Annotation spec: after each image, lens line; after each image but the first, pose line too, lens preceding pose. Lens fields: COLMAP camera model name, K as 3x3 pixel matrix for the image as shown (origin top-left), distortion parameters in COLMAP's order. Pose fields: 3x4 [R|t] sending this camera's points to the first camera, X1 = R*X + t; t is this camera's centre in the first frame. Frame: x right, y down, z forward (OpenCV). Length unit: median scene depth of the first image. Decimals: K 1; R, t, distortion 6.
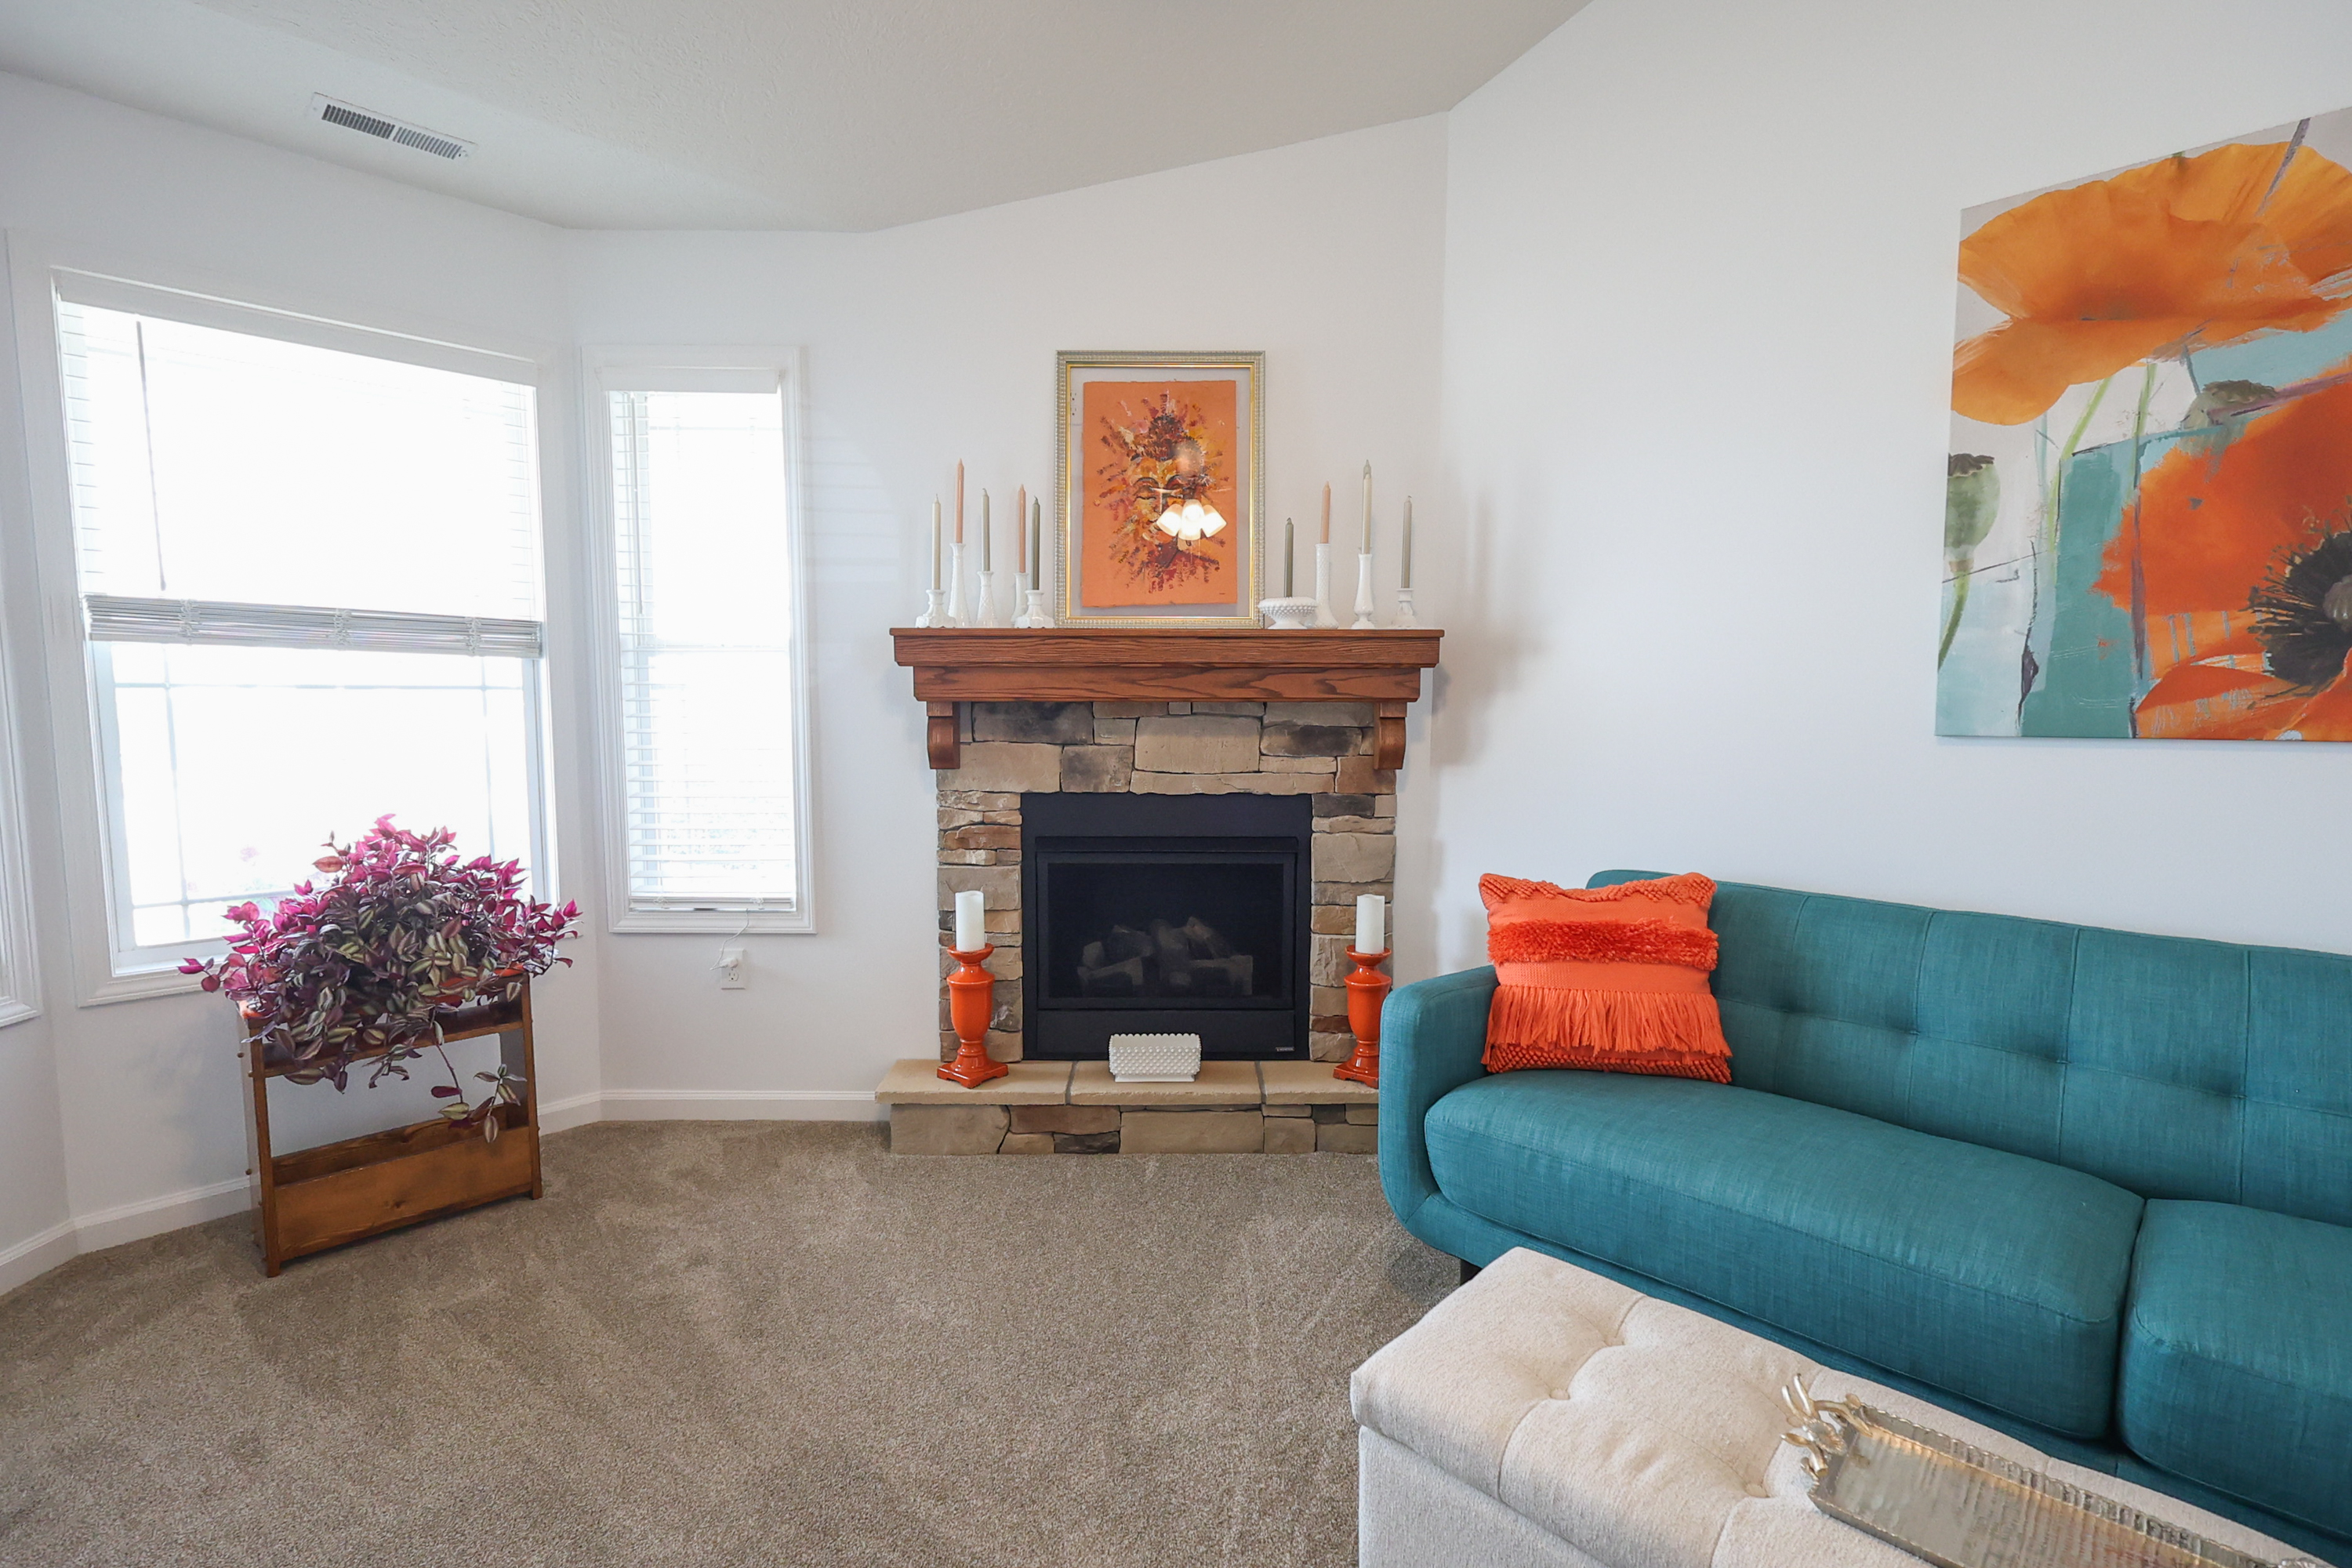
lens RADIAL K [[1088.5, 0, 1180.7], [0, 1088.5, 778.6], [0, 0, 1]] dist [0.023361, -0.004720]
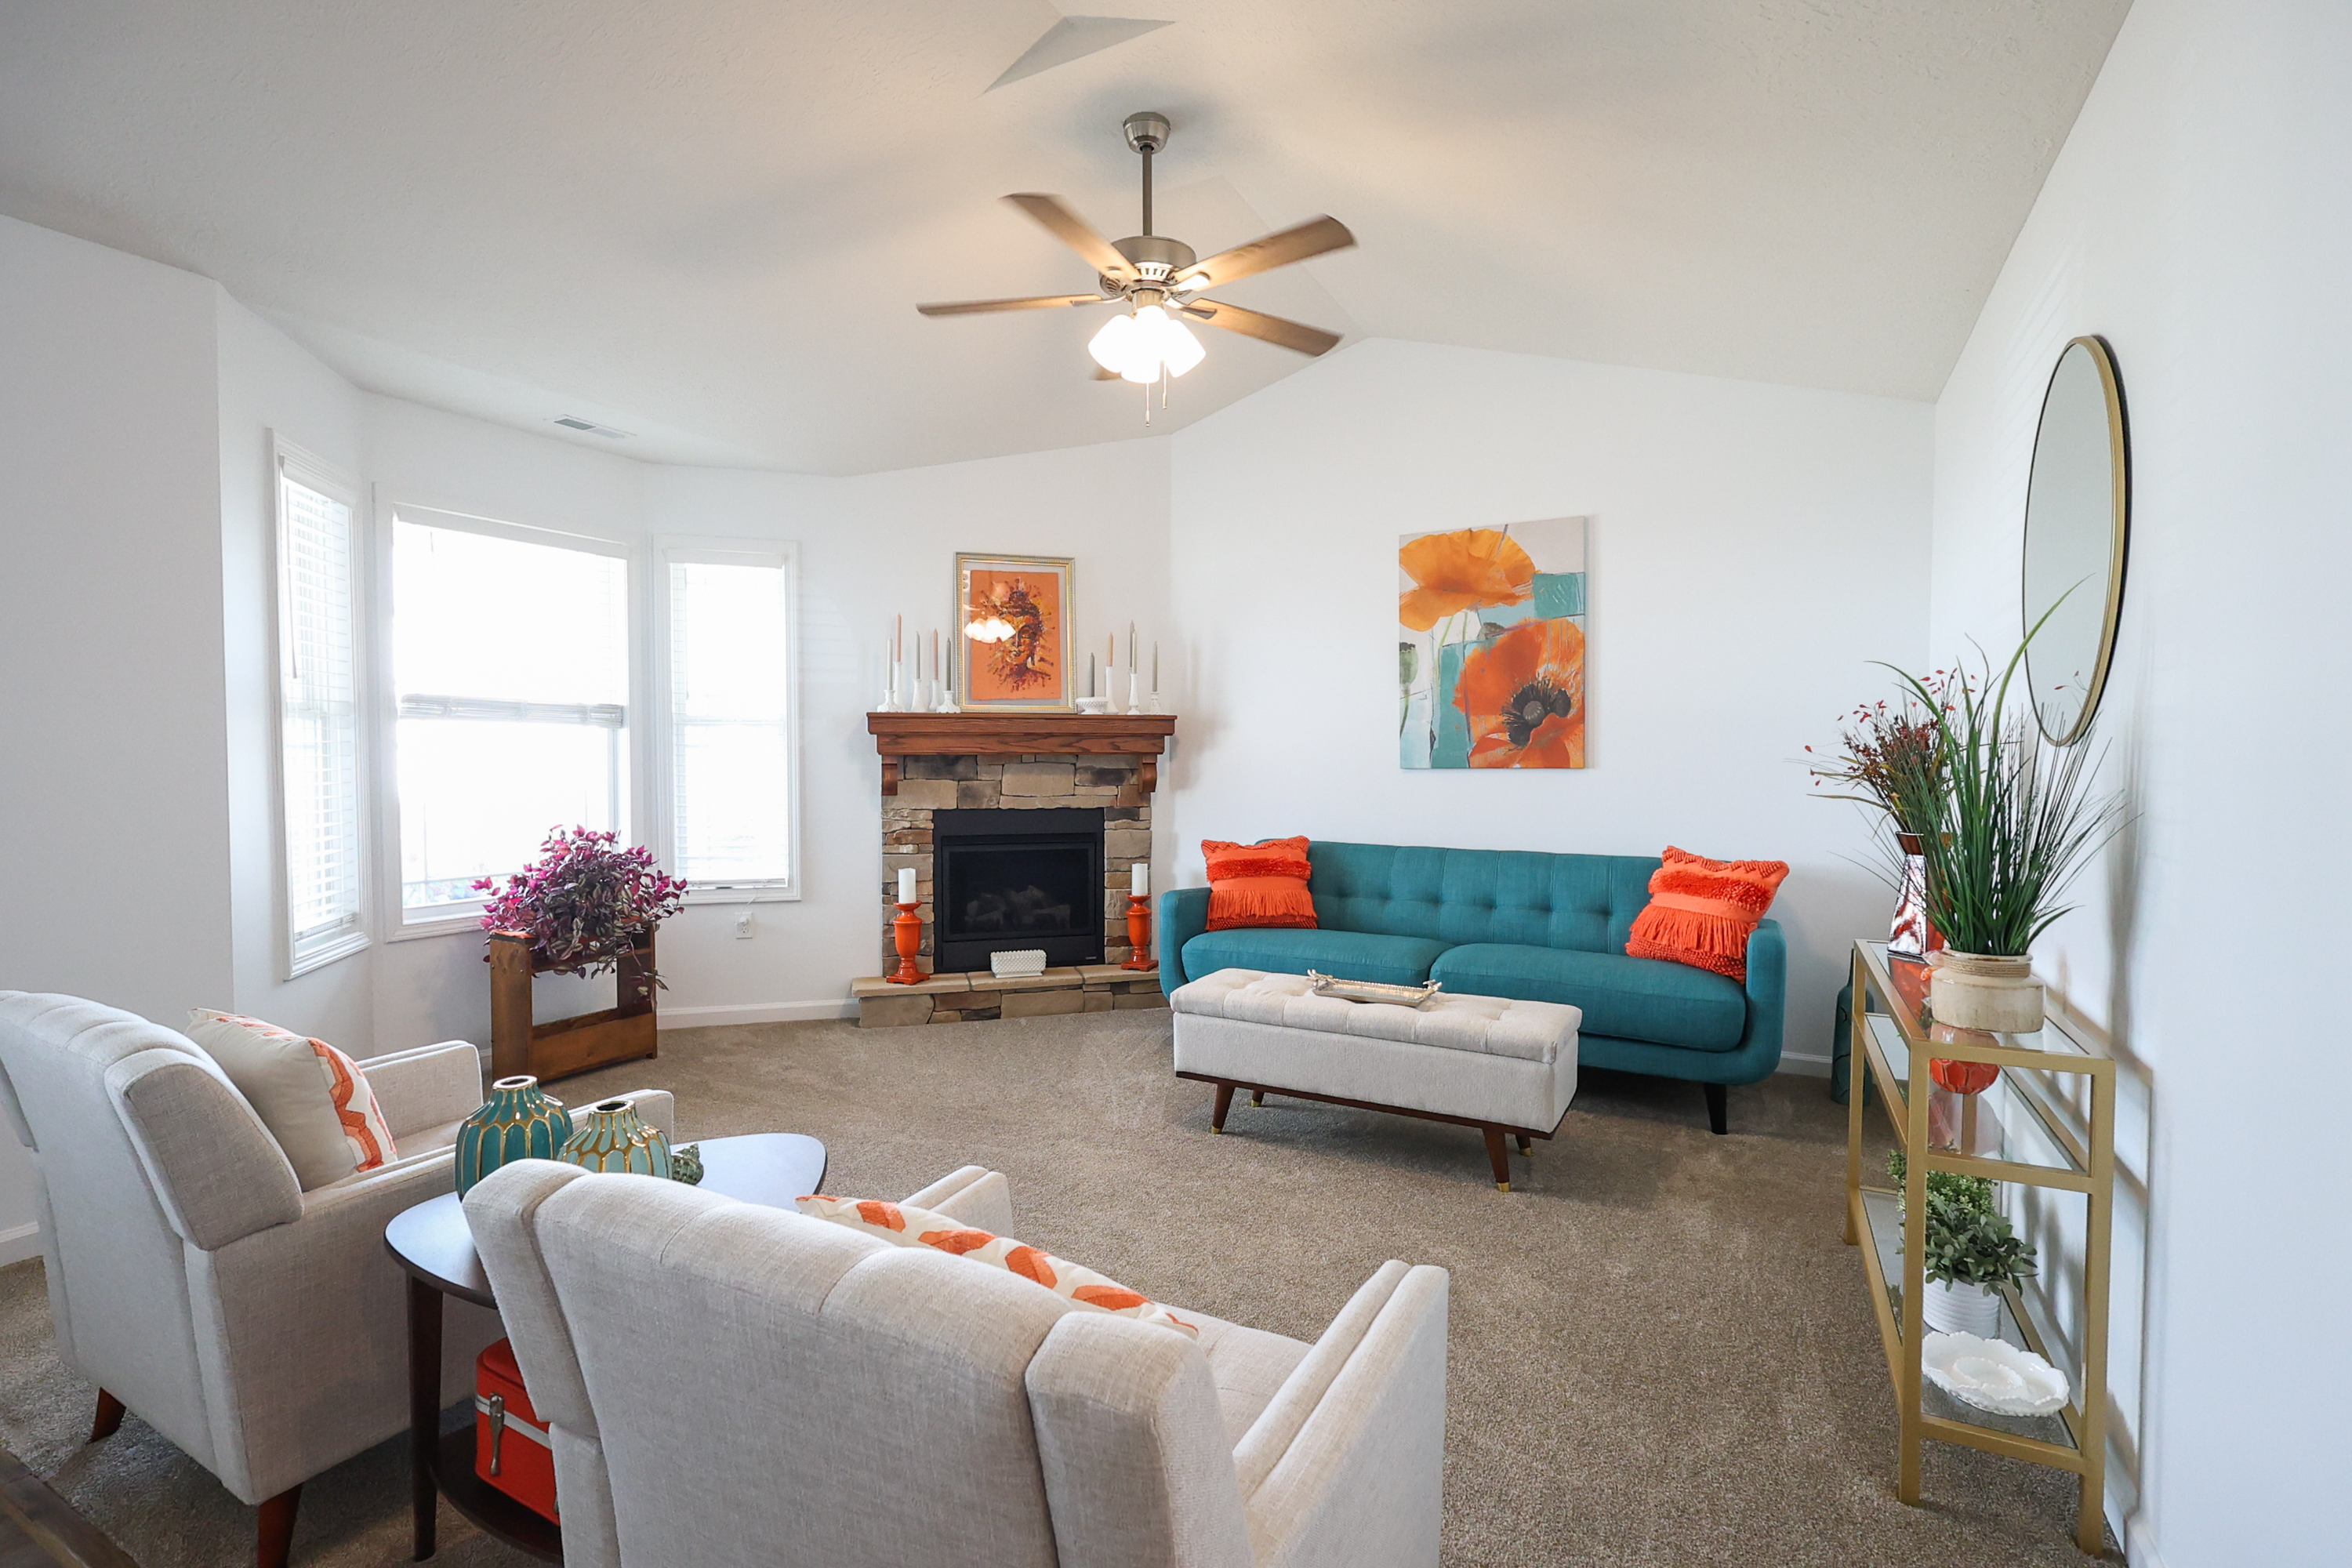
lens RADIAL K [[1088.5, 0, 1166.8], [0, 1088.5, 782.5], [0, 0, 1]] dist [0.023361, -0.004720]
pose [[0.964402, -0.010117, 0.264247, -0.255373], [0.023269, 0.998638, -0.046687, 0.060542], [-0.263415, 0.051174, 0.963324, -0.740053]]
